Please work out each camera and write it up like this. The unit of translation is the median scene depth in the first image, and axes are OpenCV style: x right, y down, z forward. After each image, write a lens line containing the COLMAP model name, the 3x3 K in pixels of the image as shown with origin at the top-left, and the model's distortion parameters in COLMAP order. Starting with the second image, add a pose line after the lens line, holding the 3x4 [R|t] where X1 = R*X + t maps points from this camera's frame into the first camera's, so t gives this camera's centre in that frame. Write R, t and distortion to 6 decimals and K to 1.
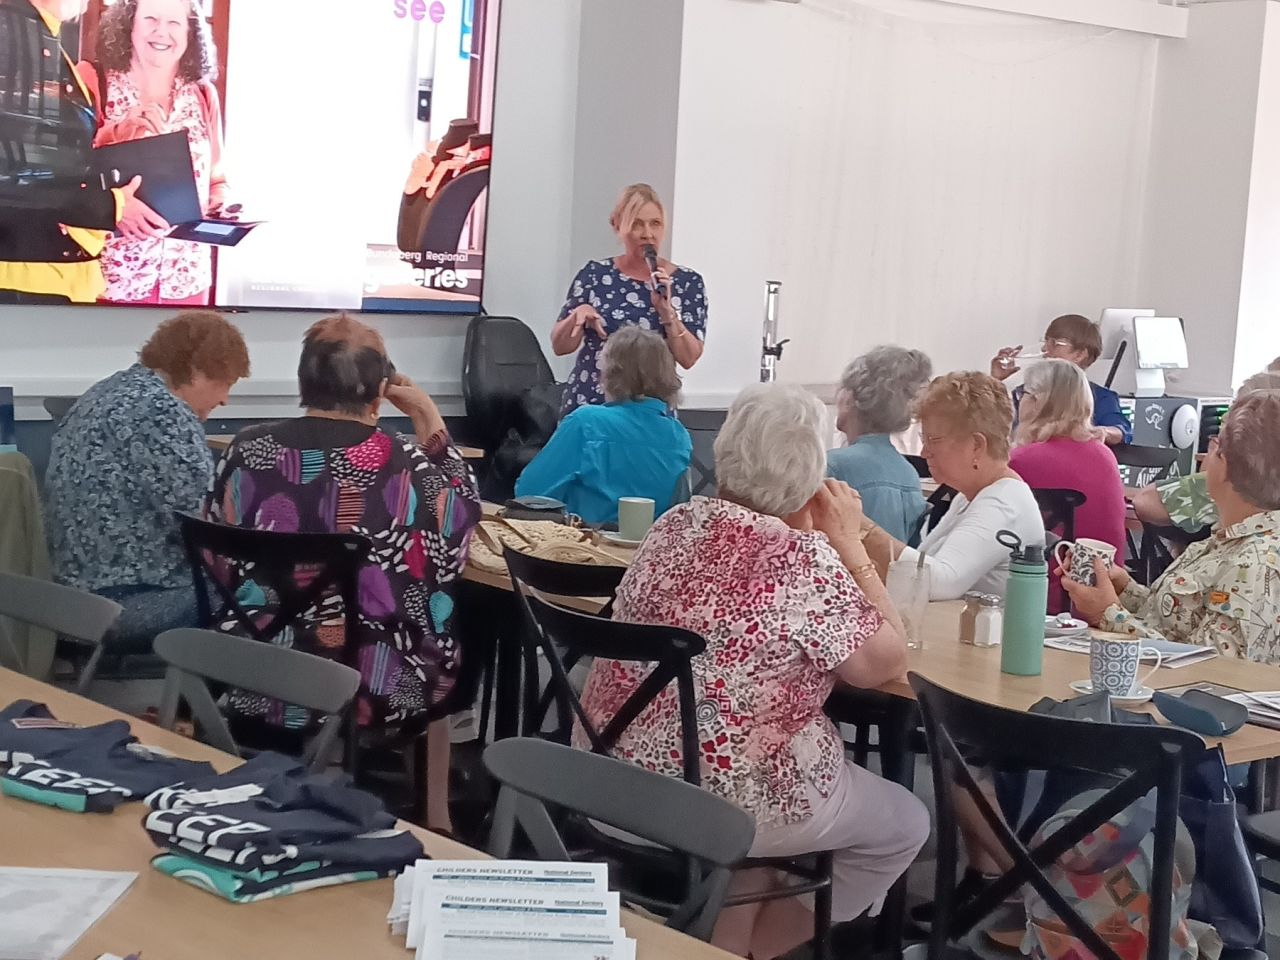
lens RADIAL K [[2800.6, 0, 642.0], [0, 2800.6, 611.5], [0, 0, 1]] dist [0.450269, -3.257583]
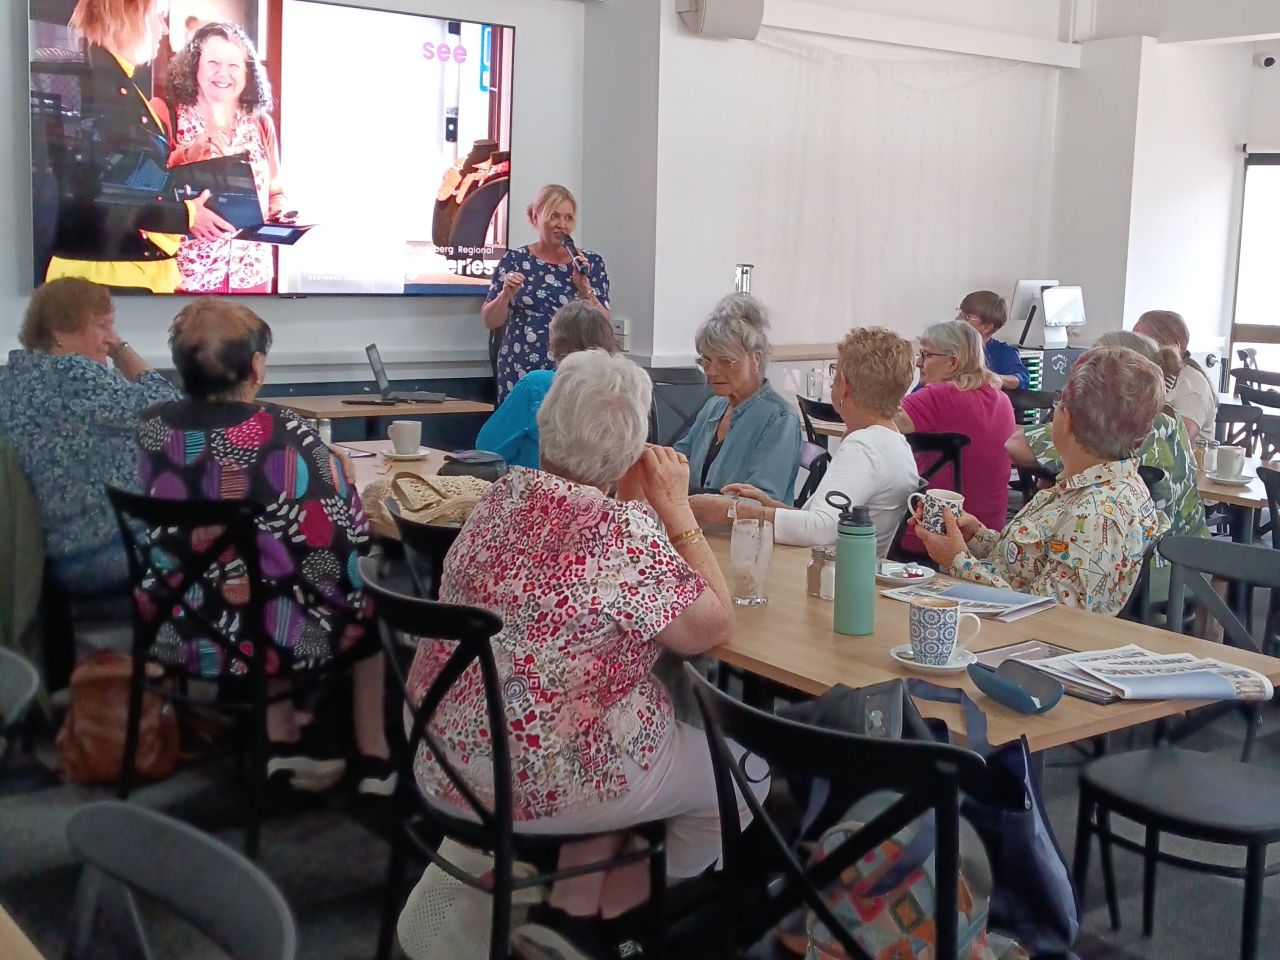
lens RADIAL K [[1851.3, 0, 668.3], [0, 1851.3, 474.0], [0, 0, 1]] dist [0.282409, -1.541967]
pose [[0.998489, -0.018376, -0.051796, 0.107235], [0.017838, 0.999782, -0.010837, -0.030094], [0.051984, 0.009896, 0.998599, 0.340804]]
